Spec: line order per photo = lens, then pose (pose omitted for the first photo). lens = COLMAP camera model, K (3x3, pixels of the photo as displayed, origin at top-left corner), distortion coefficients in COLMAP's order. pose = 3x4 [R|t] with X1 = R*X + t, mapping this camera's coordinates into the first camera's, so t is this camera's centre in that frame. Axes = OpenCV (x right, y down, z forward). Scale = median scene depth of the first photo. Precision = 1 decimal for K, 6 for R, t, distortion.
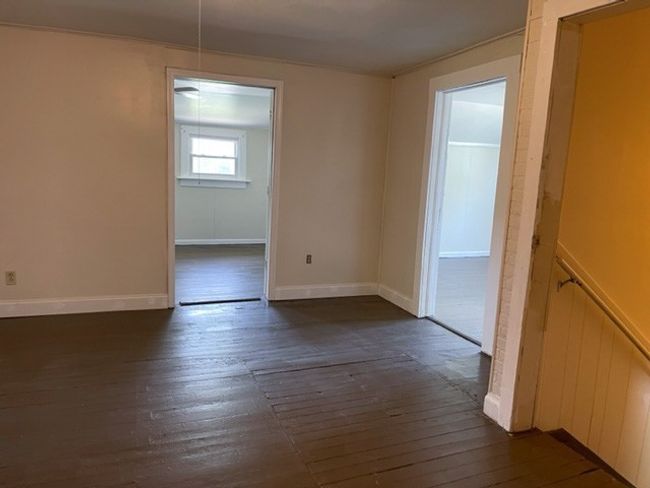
lens RADIAL K [[488.6, 0, 325.6], [0, 488.6, 247.6], [0, 0, 1]] dist [0.009076, 0.002220]
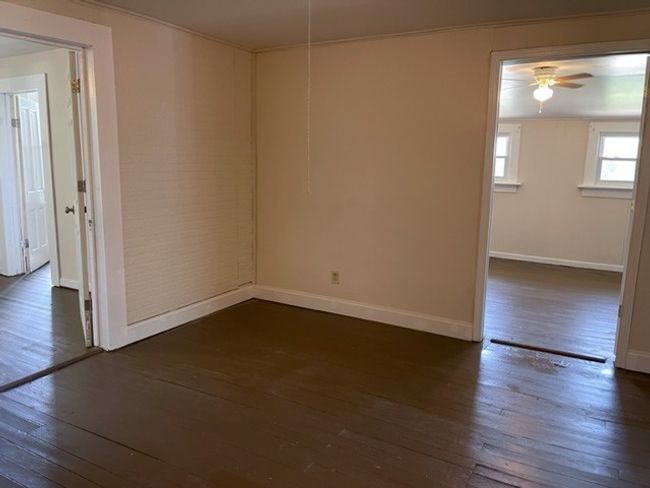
lens RADIAL K [[488.6, 0, 322.9], [0, 488.6, 244.7], [0, 0, 1]] dist [0.009076, 0.002220]
pose [[0.621117, 0.090588, -0.778464, 0.083309], [-0.114162, 0.993160, 0.024485, -0.016188], [0.775358, 0.073663, 0.627211, 0.154206]]
